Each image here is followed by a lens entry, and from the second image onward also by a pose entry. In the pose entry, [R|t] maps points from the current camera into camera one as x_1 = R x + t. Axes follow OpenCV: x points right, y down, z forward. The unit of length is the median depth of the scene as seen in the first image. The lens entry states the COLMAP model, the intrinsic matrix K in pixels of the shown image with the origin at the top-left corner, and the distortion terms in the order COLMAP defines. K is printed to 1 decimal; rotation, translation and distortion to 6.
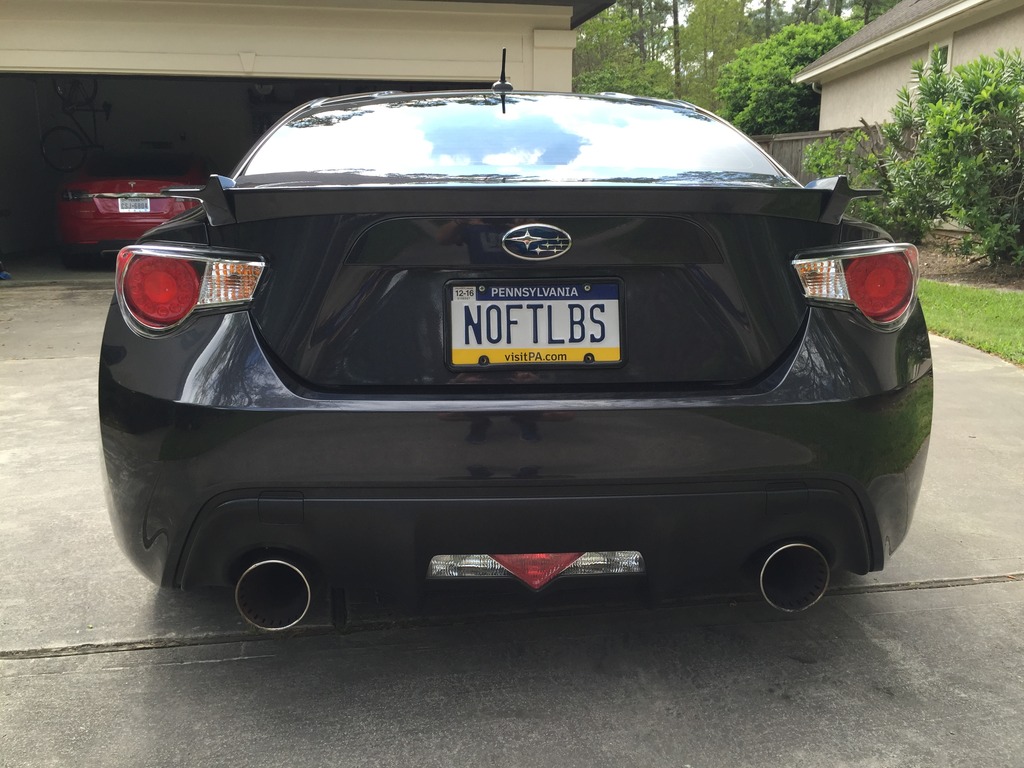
lens RADIAL K [[875.9, 0, 518.6], [0, 875.9, 383.1], [0, 0, 1]] dist [0.091971, -0.140942]
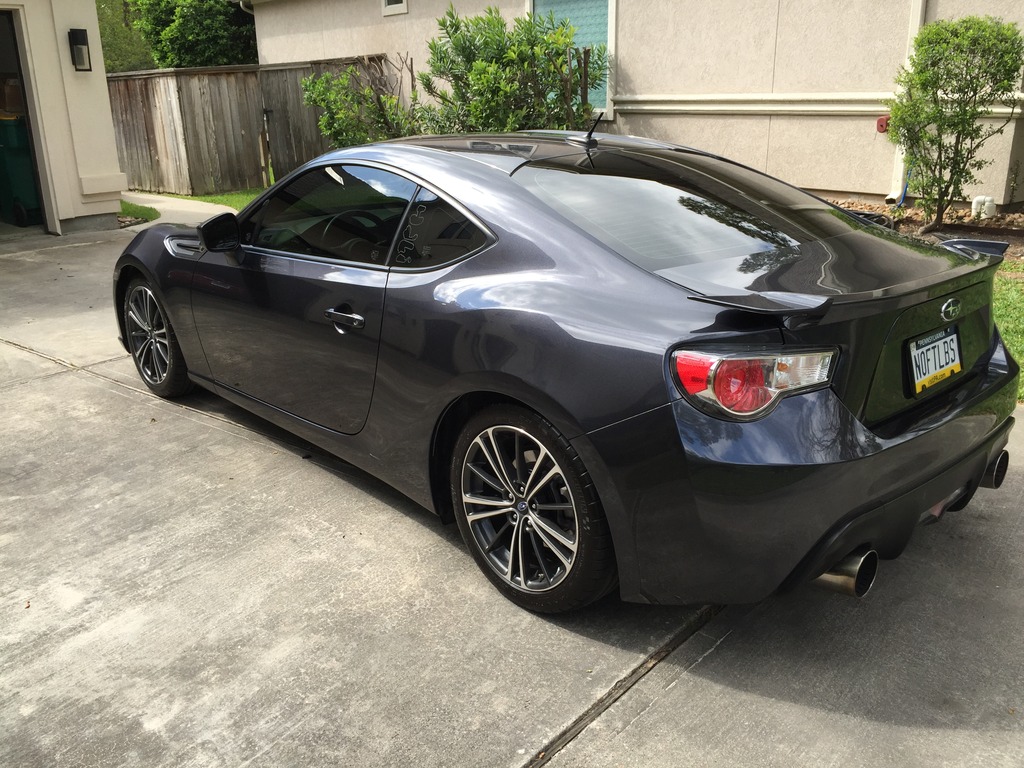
lens RADIAL K [[875.9, 0, 518.6], [0, 875.9, 383.1], [0, 0, 1]] dist [0.091971, -0.140942]
pose [[0.771565, -0.205122, 0.602173, -1.252180], [0.141933, 0.978235, 0.151363, -0.304038], [-0.620115, -0.031318, 0.783886, 0.171521]]
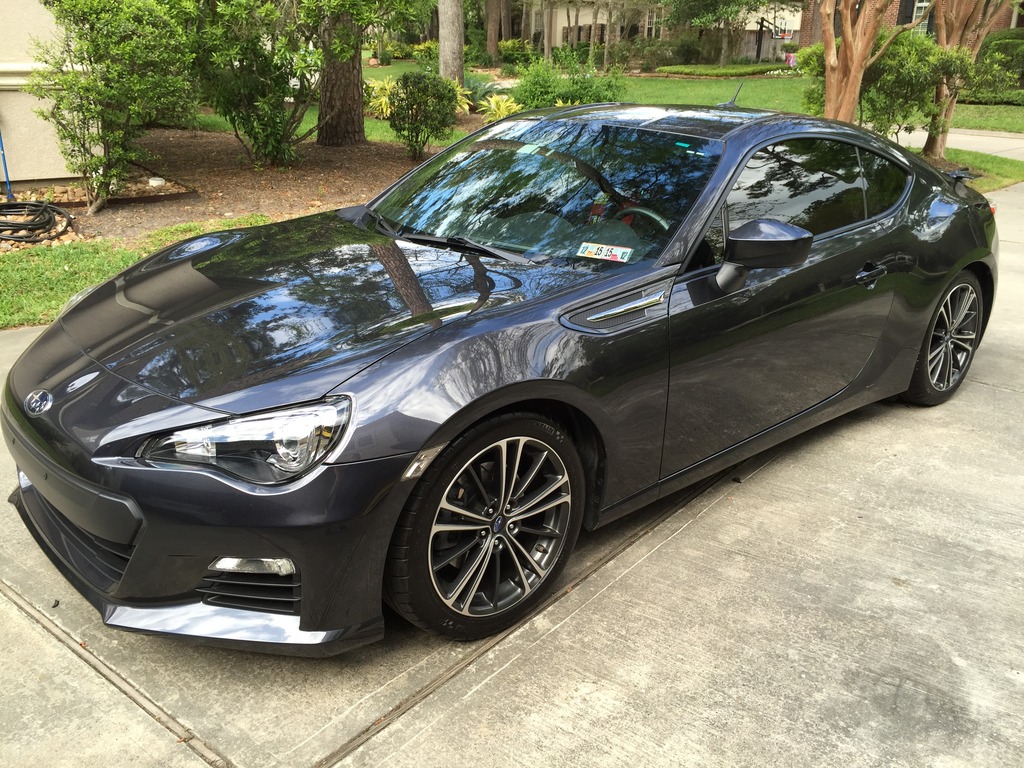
lens RADIAL K [[875.9, 0, 518.6], [0, 875.9, 383.1], [0, 0, 1]] dist [0.091971, -0.140942]
pose [[-0.623938, -0.274877, 0.731536, -1.418564], [0.148992, 0.877084, 0.456645, -0.942817], [-0.767140, 0.393911, -0.506291, 3.146836]]
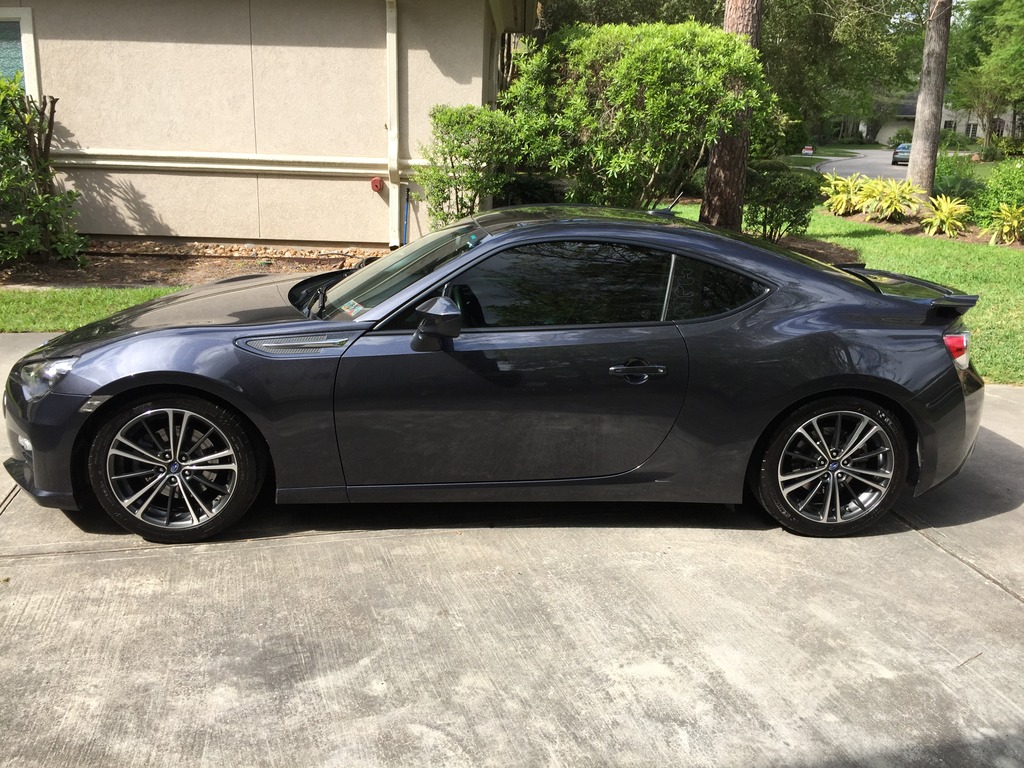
lens RADIAL K [[875.9, 0, 518.6], [0, 875.9, 383.1], [0, 0, 1]] dist [0.091971, -0.140942]
pose [[-0.017241, -0.259045, 0.965711, -2.314522], [0.183918, 0.948552, 0.257726, -0.724237], [-0.982790, 0.182055, 0.031289, 1.821879]]
